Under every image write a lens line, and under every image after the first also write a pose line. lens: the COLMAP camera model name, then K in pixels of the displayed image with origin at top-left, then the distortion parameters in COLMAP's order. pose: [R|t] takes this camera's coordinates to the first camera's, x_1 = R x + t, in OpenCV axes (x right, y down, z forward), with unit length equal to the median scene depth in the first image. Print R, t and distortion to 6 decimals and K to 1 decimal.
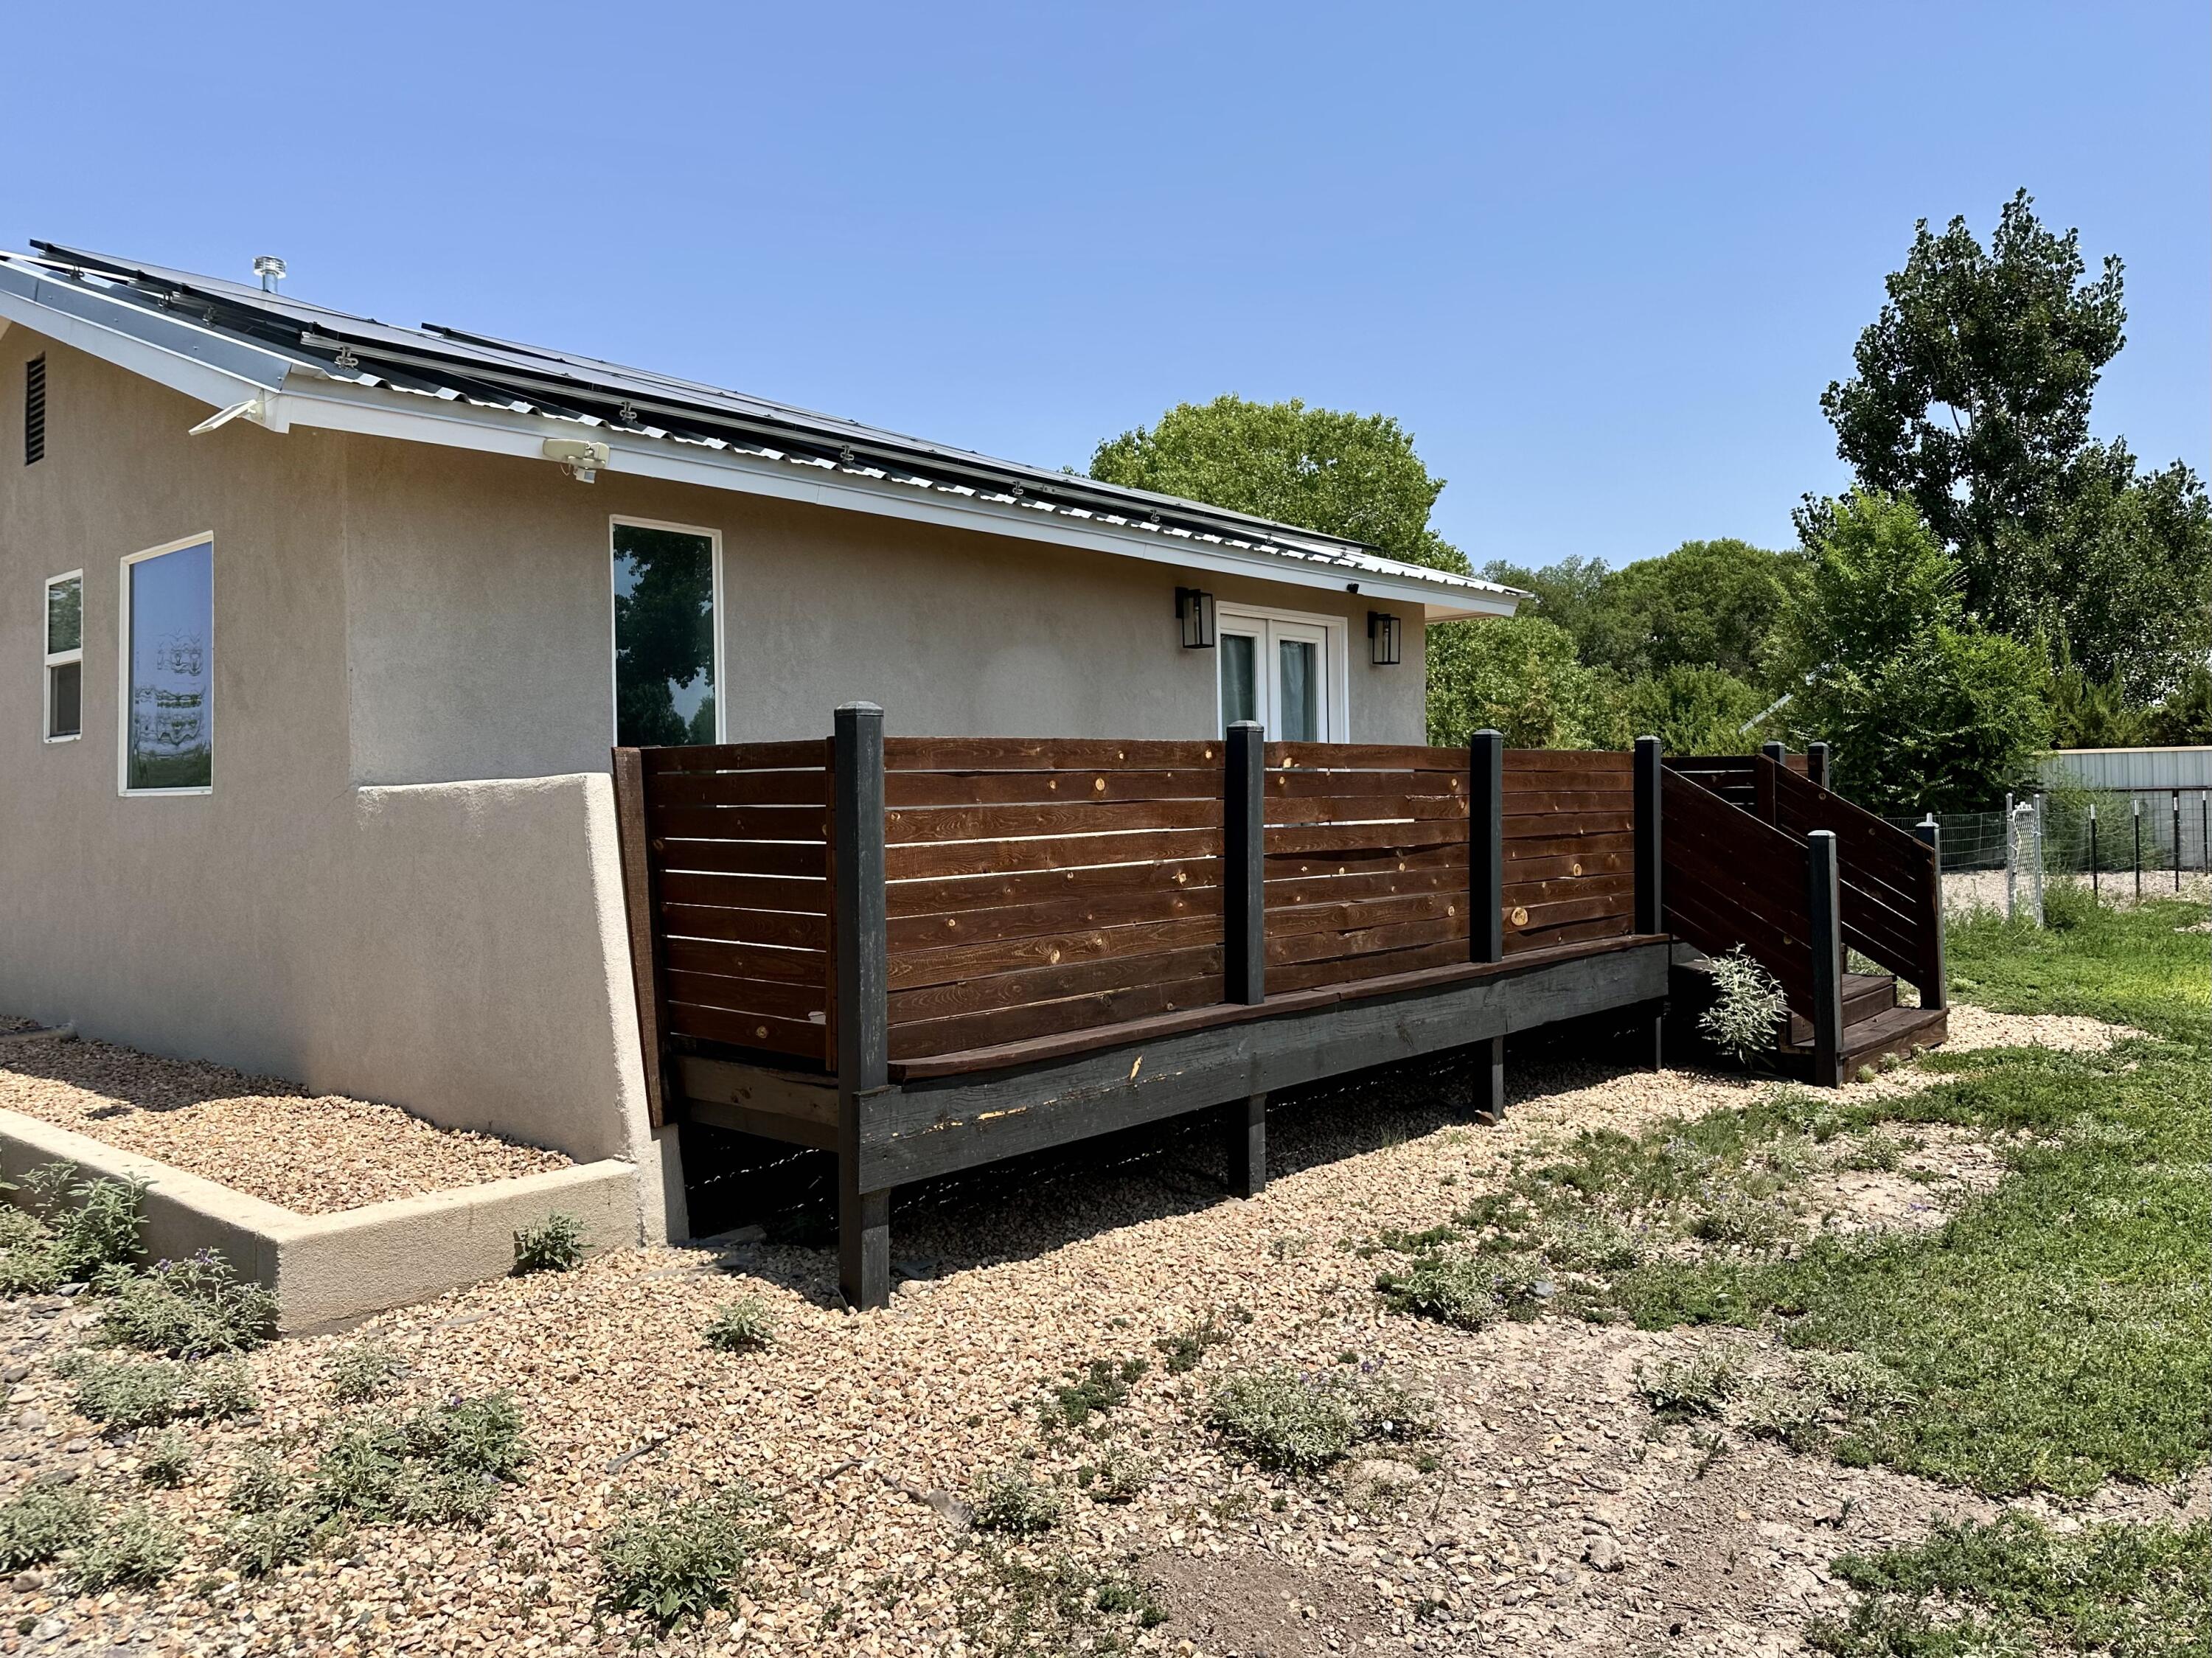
lens RADIAL K [[1545.1, 0, 1106.0], [0, 1545.1, 829.0], [0, 0, 1]] dist [0.057221, 0.000228]
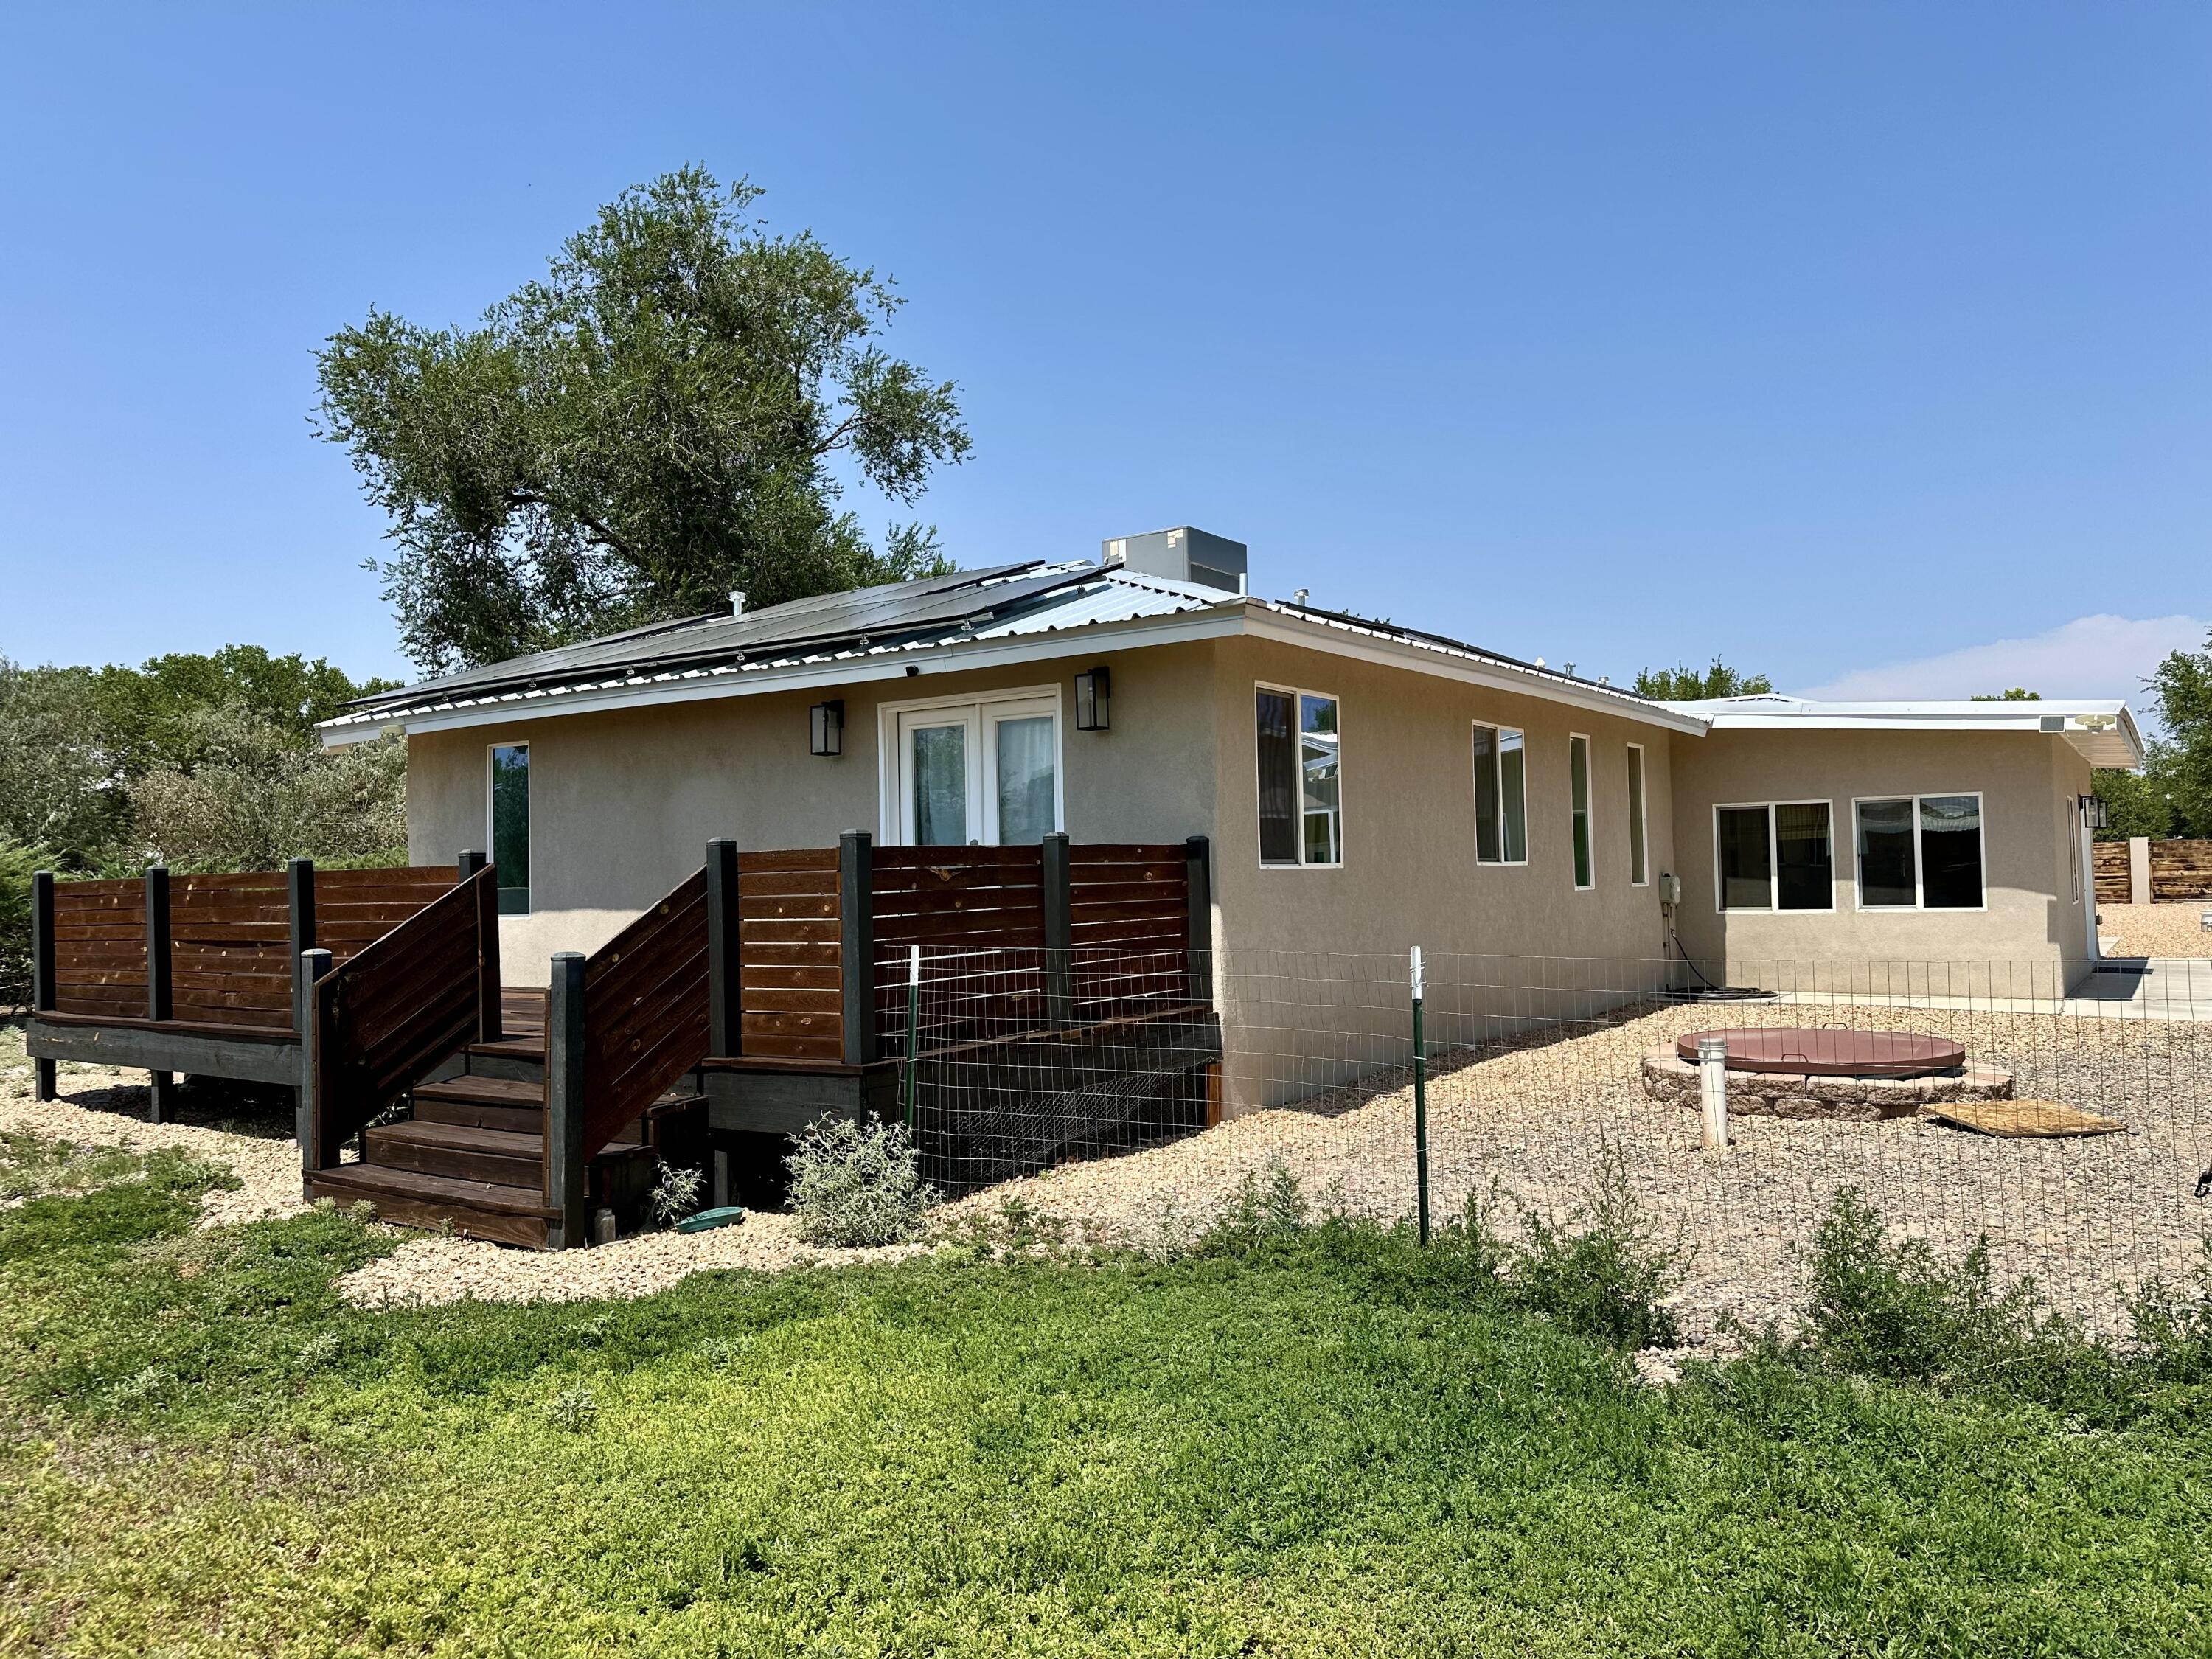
lens RADIAL K [[1545.2, 0, 1106.0], [0, 1545.2, 829.5], [0, 0, 1]] dist [0.057221, 0.000228]
pose [[0.127883, -0.014035, -0.991690, 1.581819], [0.007895, 0.999883, -0.013133, -0.061907], [0.991758, -0.006150, 0.127979, 1.404781]]
